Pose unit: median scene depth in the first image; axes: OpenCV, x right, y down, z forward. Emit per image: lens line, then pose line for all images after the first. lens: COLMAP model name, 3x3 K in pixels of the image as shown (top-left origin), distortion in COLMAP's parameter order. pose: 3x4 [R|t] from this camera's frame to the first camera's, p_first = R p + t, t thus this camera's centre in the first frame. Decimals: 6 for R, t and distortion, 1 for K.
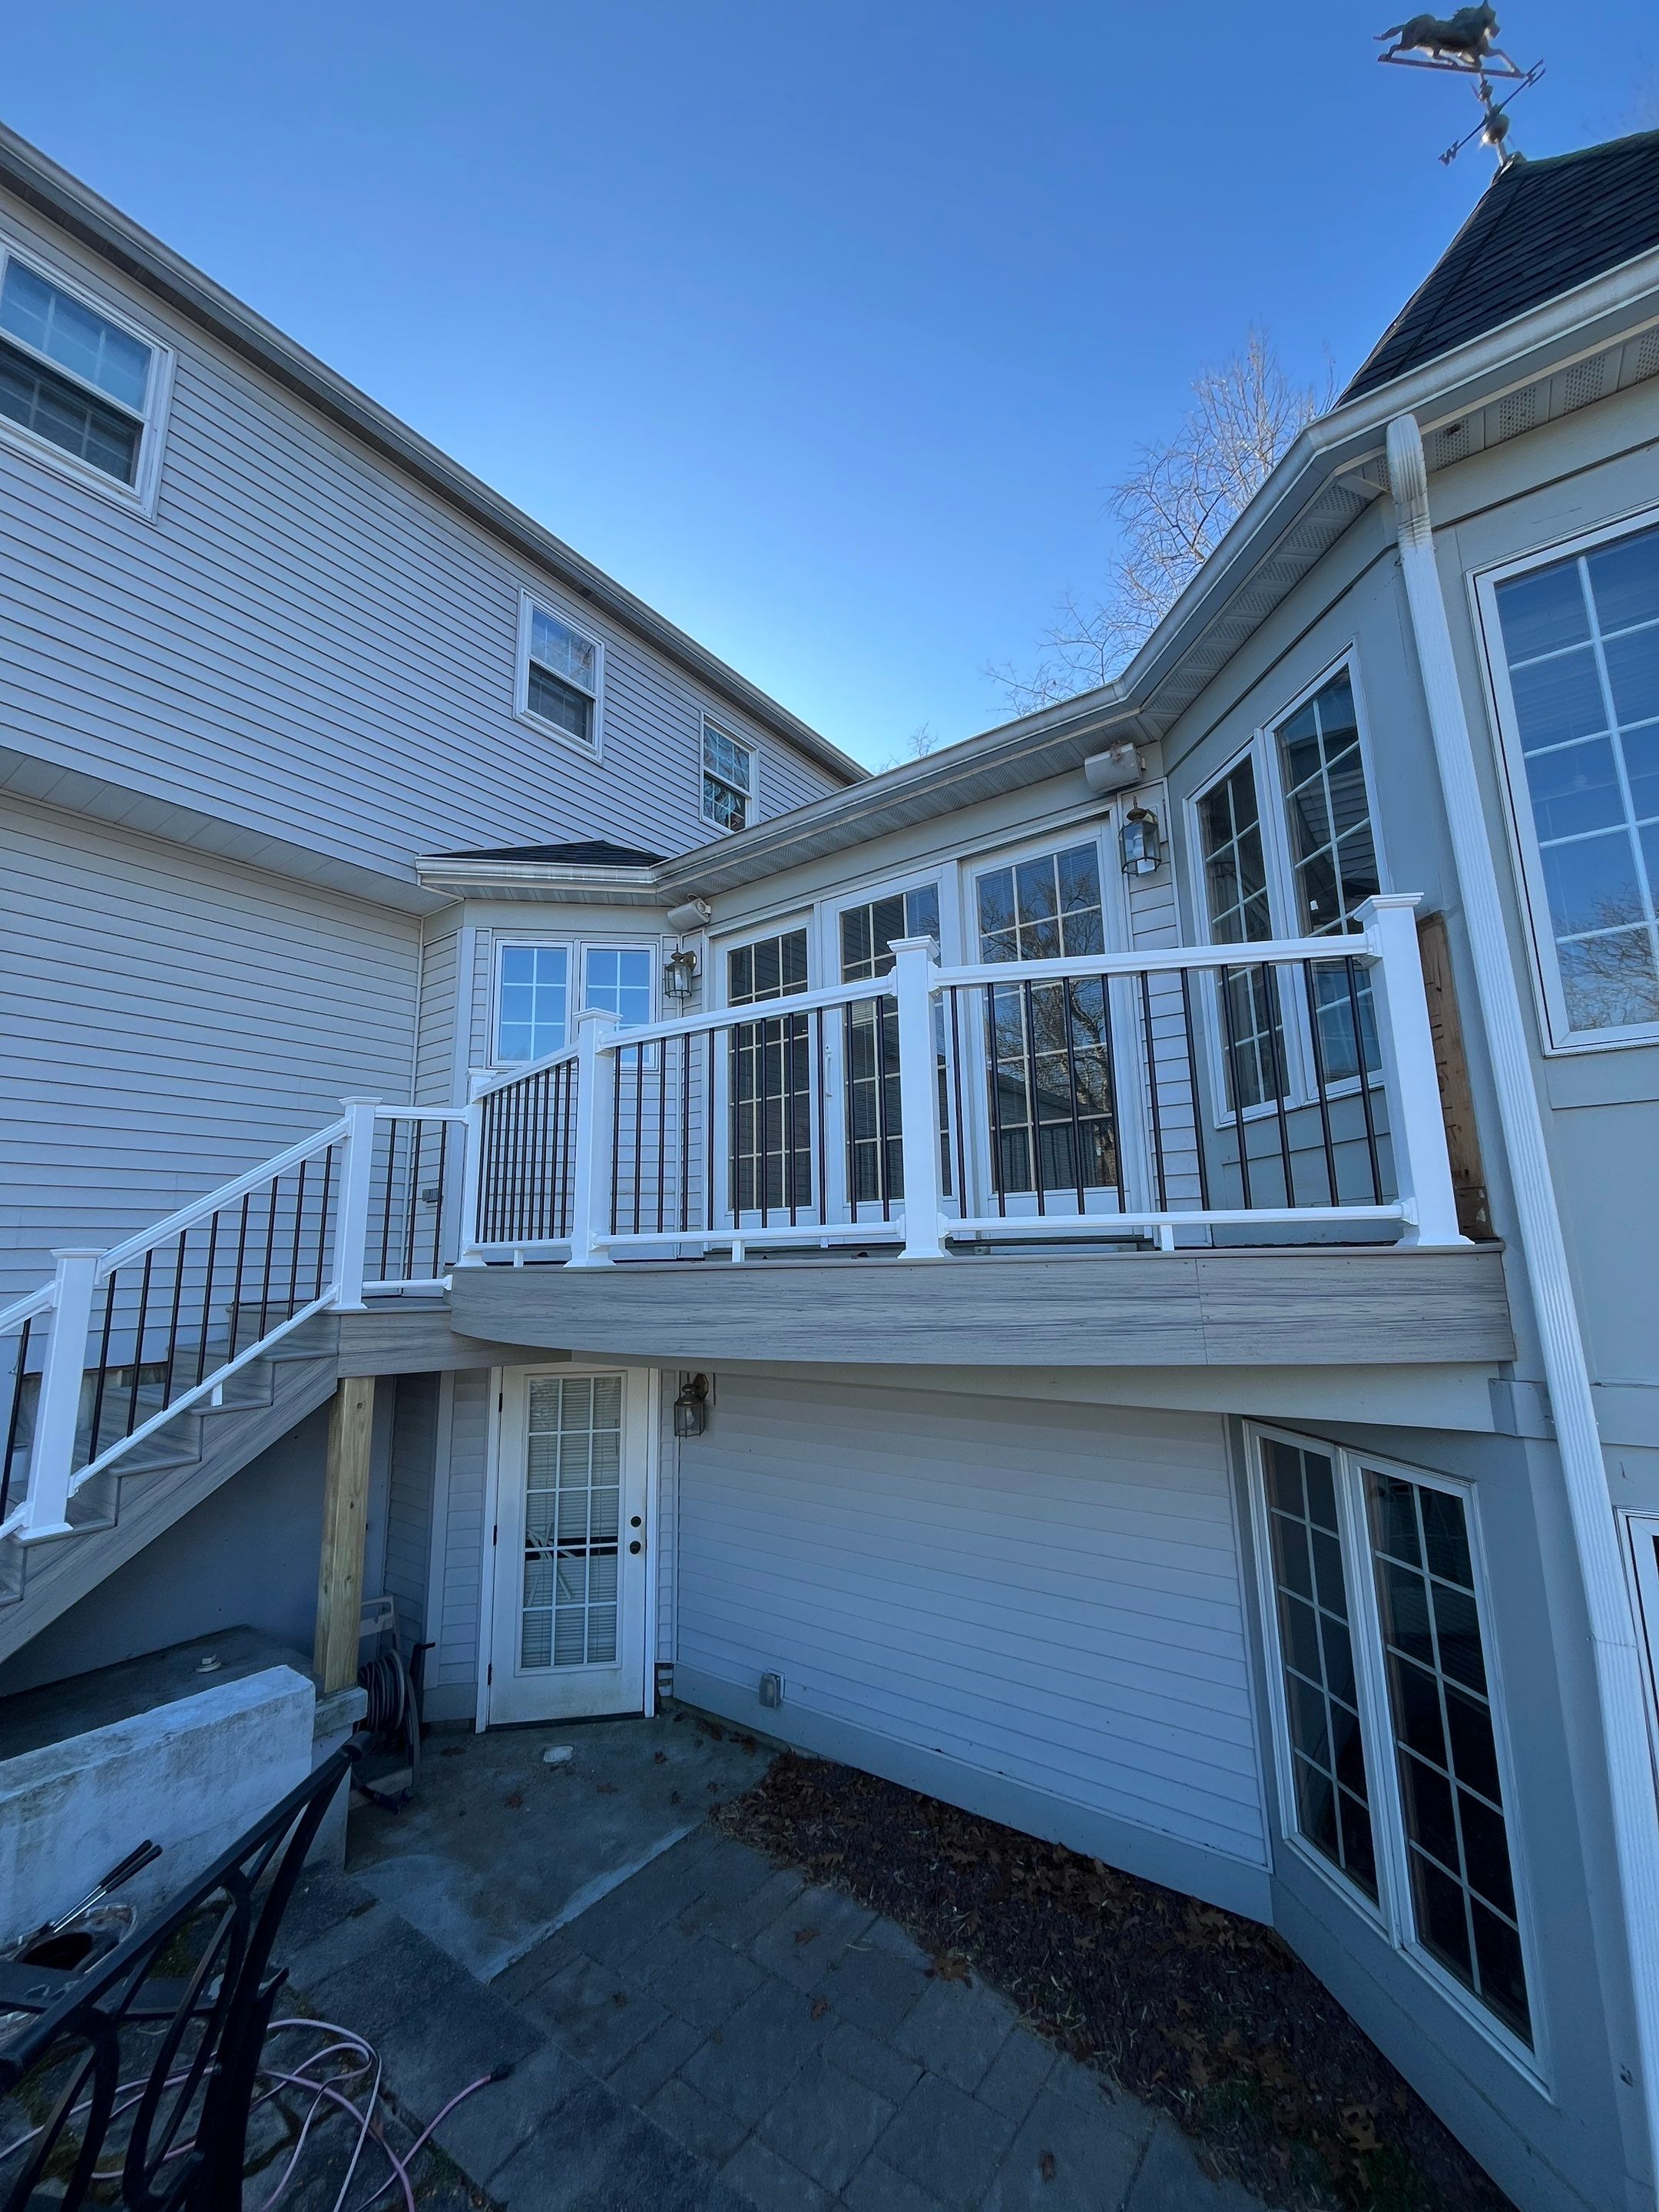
lens RADIAL K [[888.9, 0, 827.1], [0, 888.9, 1100.3], [0, 0, 1]] dist [-0.003216, -0.000194]
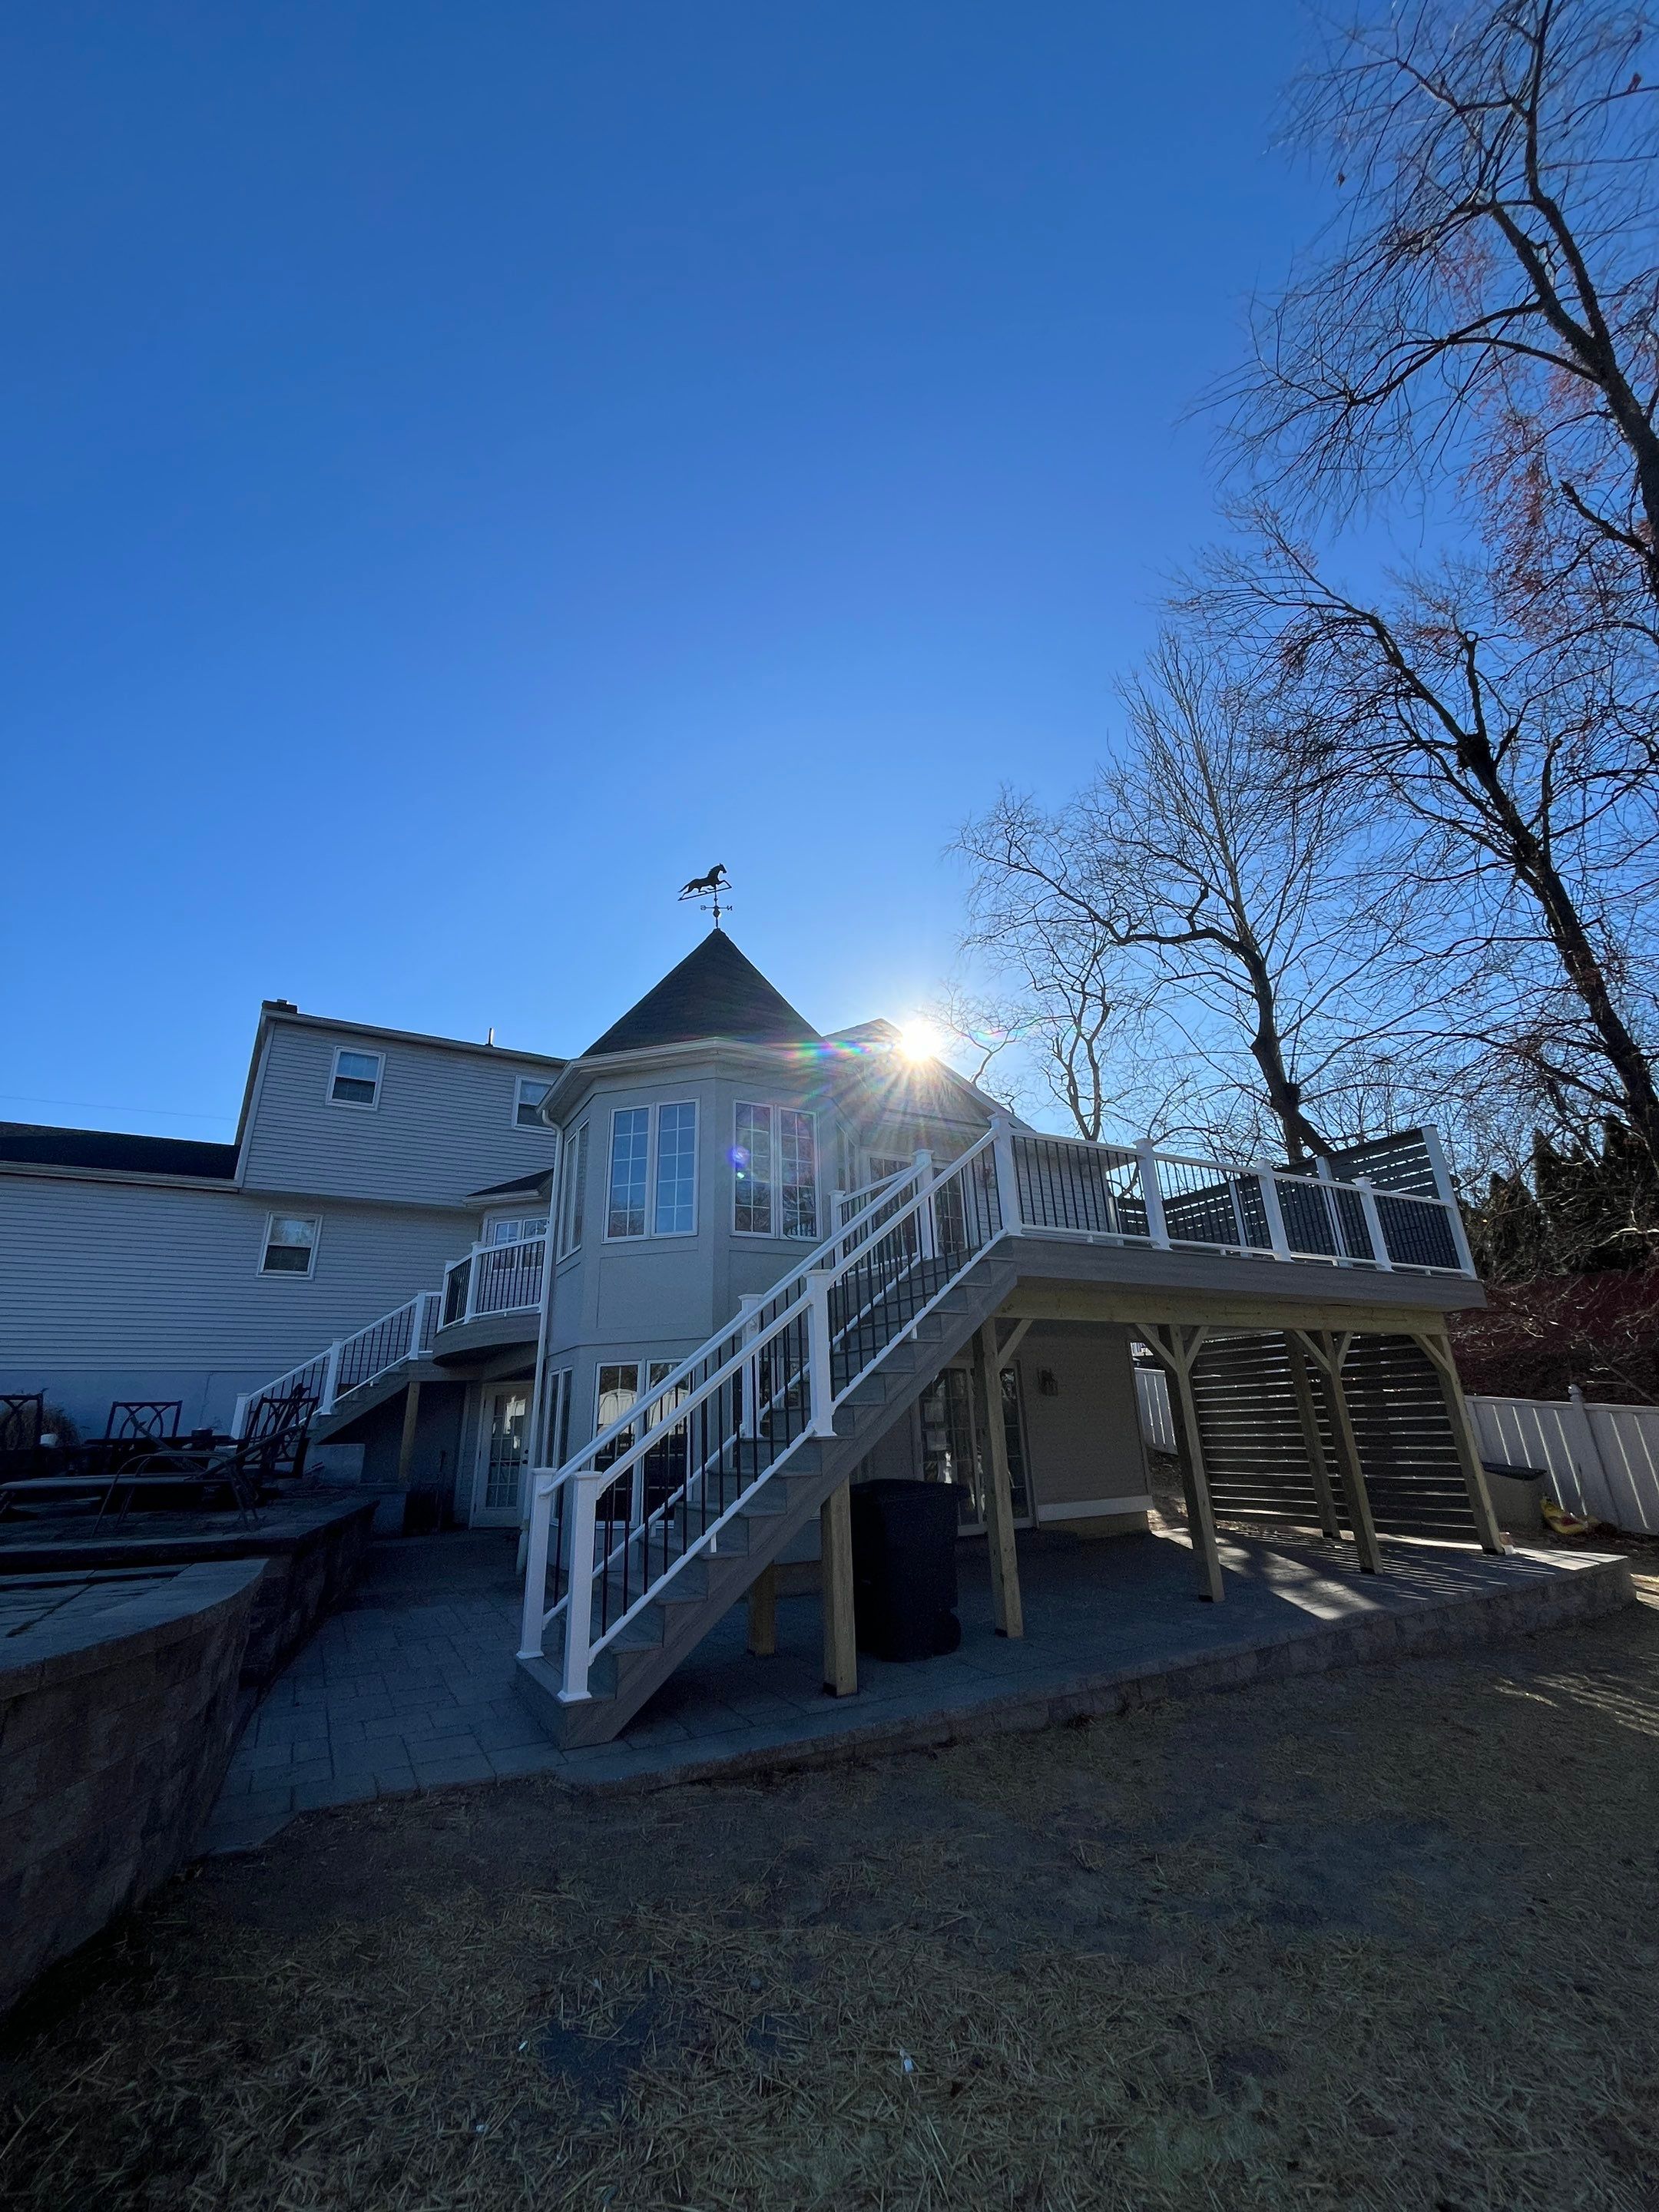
lens RADIAL K [[888.9, 0, 825.3], [0, 888.9, 1099.3], [0, 0, 1]] dist [-0.003216, -0.000194]
pose [[0.913287, -0.149060, -0.379063, 2.036598], [0.082767, 0.979131, -0.185613, 0.037114], [0.398820, 0.138144, 0.906564, -1.334850]]
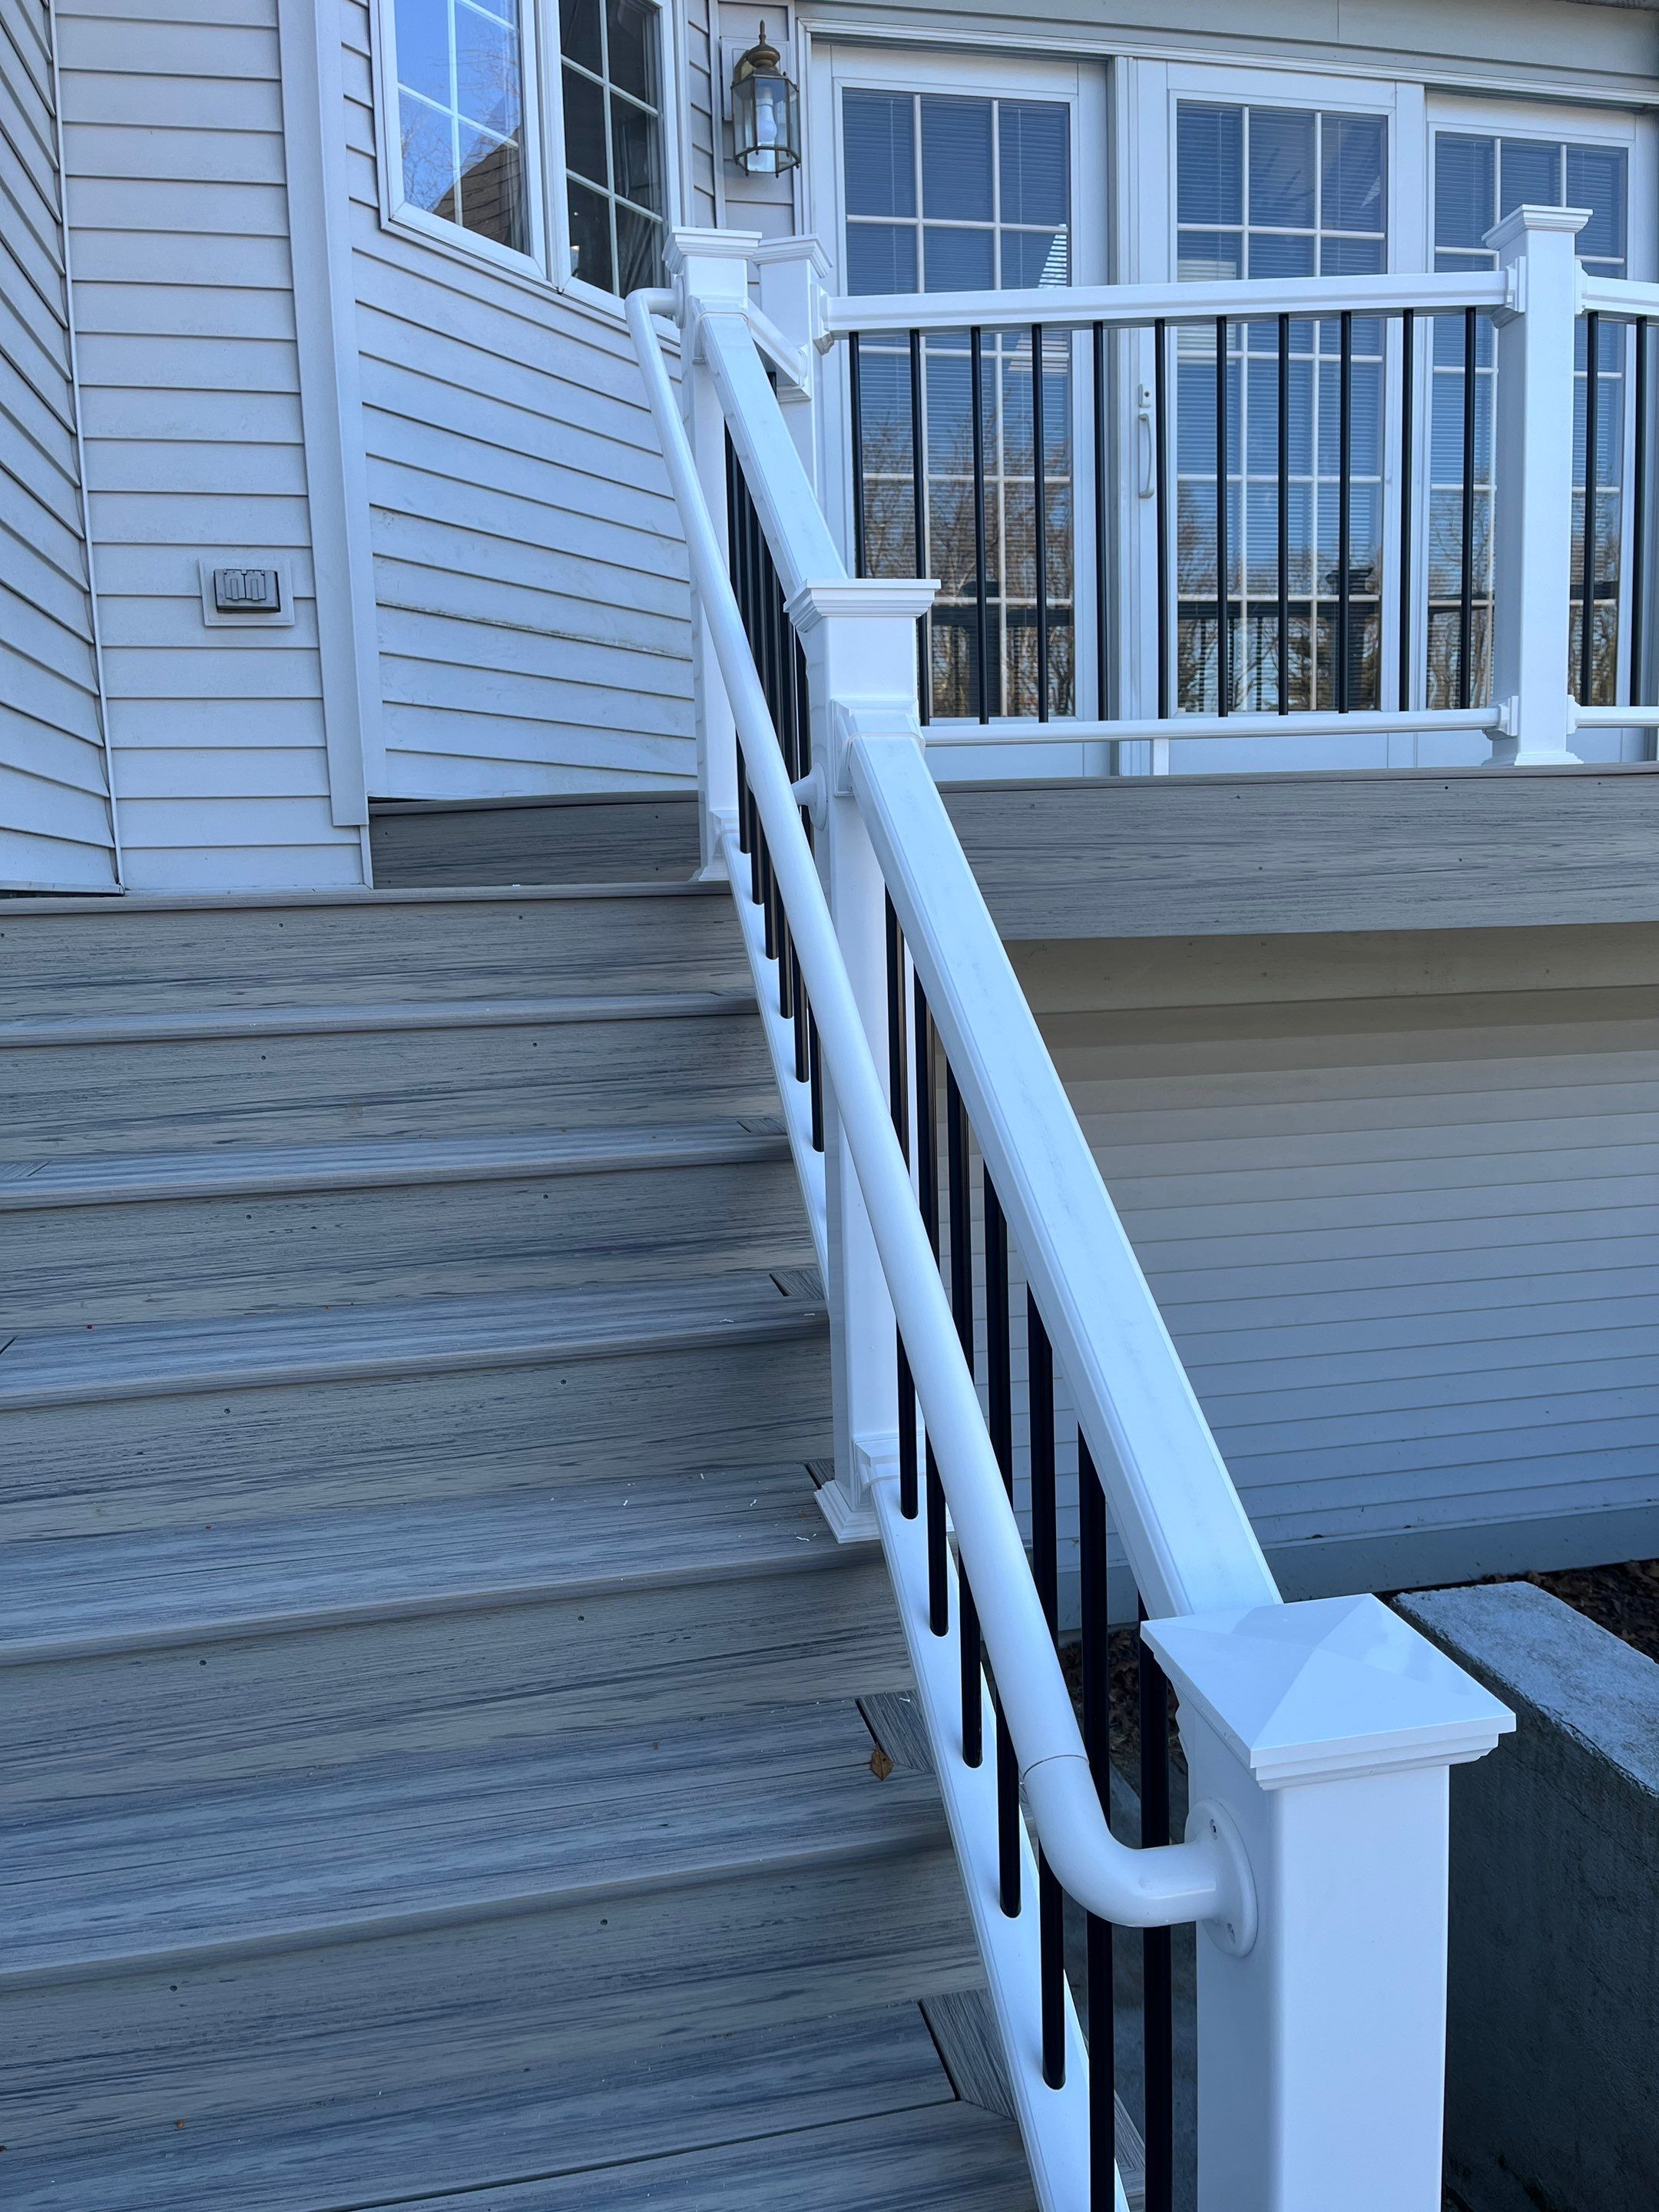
lens RADIAL K [[1670.2, 0, 833.4], [0, 1670.2, 1113.5], [0, 0, 1]] dist [0.067677, -0.090595]
pose [[0.659454, -0.091080, 0.746207, -1.004288], [-0.117005, 0.968100, 0.221566, 0.167381], [-0.742583, -0.233422, 0.627761, 0.512194]]
